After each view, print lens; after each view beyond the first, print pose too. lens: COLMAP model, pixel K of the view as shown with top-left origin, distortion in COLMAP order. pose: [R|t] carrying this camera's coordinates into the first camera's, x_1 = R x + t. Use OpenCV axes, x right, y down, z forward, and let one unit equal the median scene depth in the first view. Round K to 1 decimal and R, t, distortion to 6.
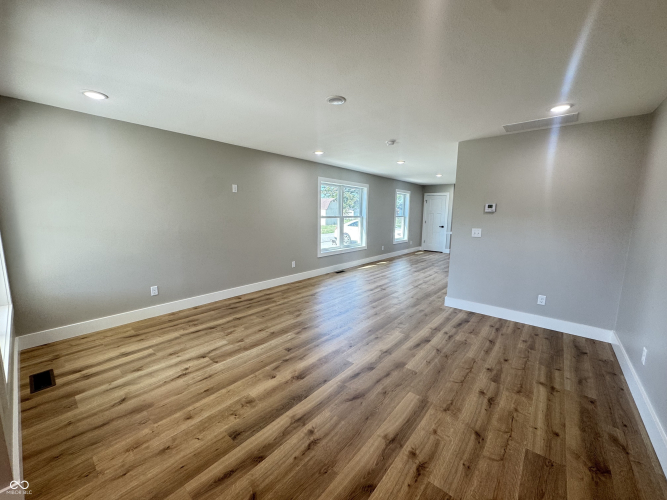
lens RADIAL K [[264.5, 0, 333.5], [0, 264.5, 250.0], [0, 0, 1]] dist [-0.001713, -0.000260]
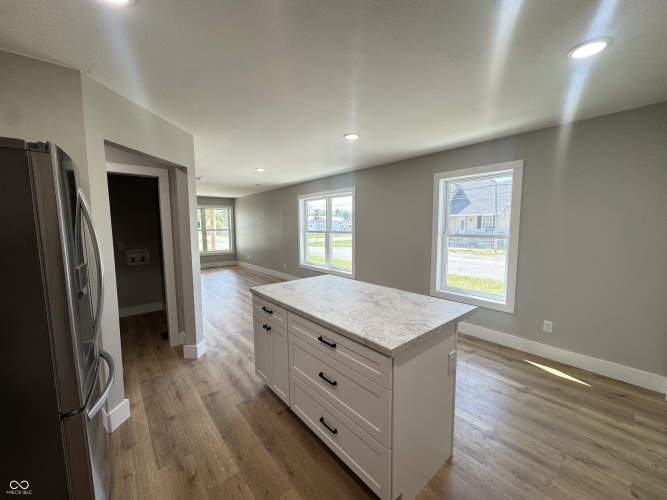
lens RADIAL K [[264.5, 0, 333.5], [0, 264.5, 250.0], [0, 0, 1]] dist [-0.001713, -0.000260]
pose [[-0.164900, 0.084224, -0.982708, 1.931730], [-0.131905, 0.985514, 0.106598, -0.348887], [0.977450, 0.147202, -0.151401, 2.488837]]
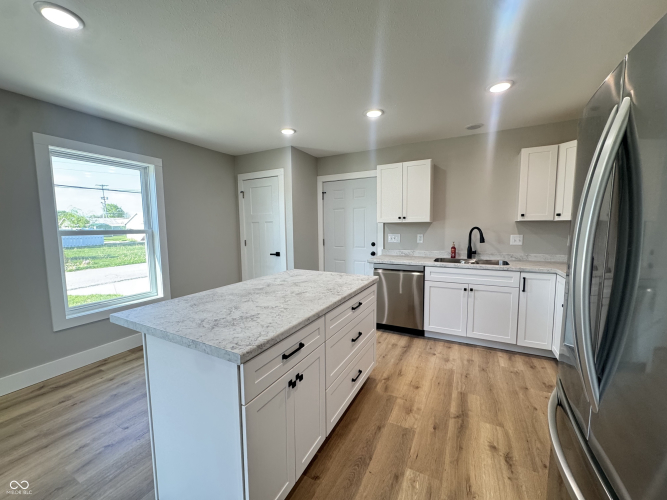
lens RADIAL K [[264.5, 0, 333.5], [0, 264.5, 250.0], [0, 0, 1]] dist [-0.001713, -0.000260]
pose [[0.974503, -0.038625, 0.221026, 1.270344], [0.049391, 0.997837, -0.043386, -0.226877], [-0.218872, 0.053197, 0.974302, 1.833029]]
